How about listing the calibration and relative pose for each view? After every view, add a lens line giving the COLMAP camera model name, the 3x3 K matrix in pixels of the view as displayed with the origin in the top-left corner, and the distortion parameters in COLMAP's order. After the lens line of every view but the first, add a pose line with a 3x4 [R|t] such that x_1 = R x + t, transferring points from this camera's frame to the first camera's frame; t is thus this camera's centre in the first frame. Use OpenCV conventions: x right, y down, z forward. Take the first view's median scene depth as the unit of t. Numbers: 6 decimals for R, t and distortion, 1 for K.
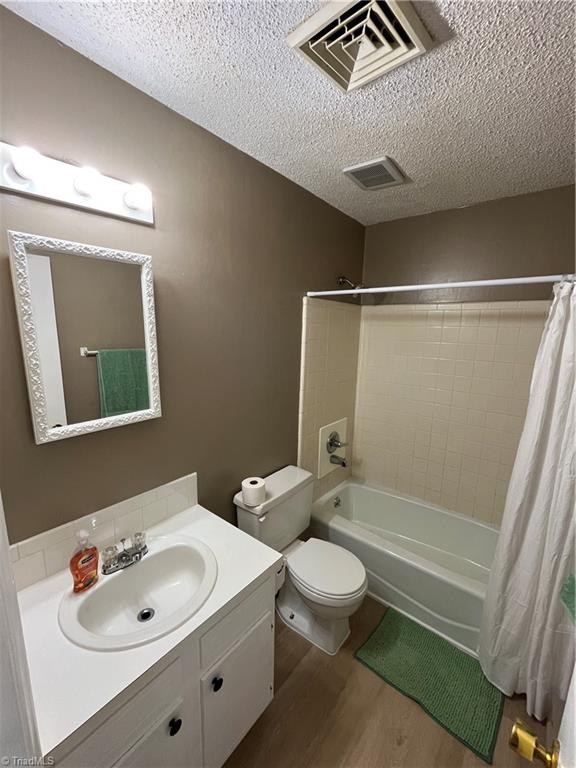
lens RADIAL K [[313.9, 0, 286.4], [0, 313.9, 381.8], [0, 0, 1]] dist [-0.001651, -0.001527]
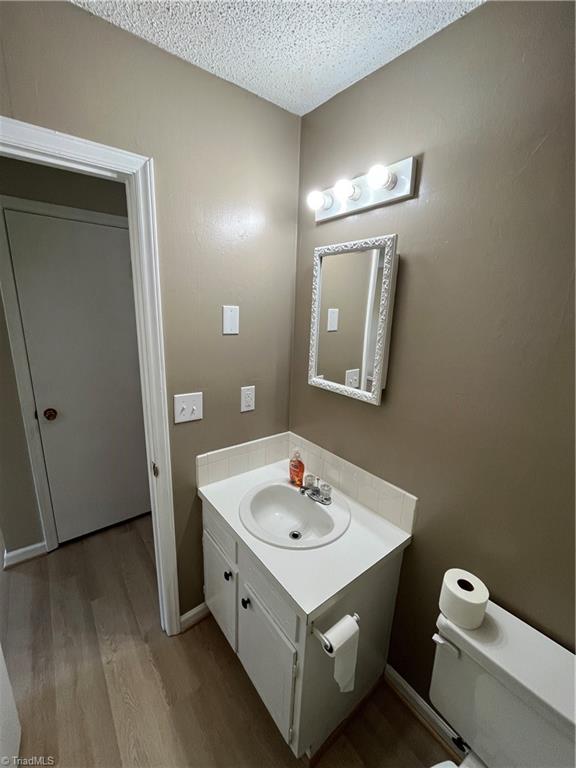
lens RADIAL K [[313.9, 0, 286.8], [0, 313.9, 383.1], [0, 0, 1]] dist [-0.001651, -0.001527]
pose [[-0.210683, 0.209860, -0.954762, 0.619119], [-0.206206, 0.945168, 0.253254, -0.152909], [0.955558, 0.250234, -0.155856, 0.963205]]
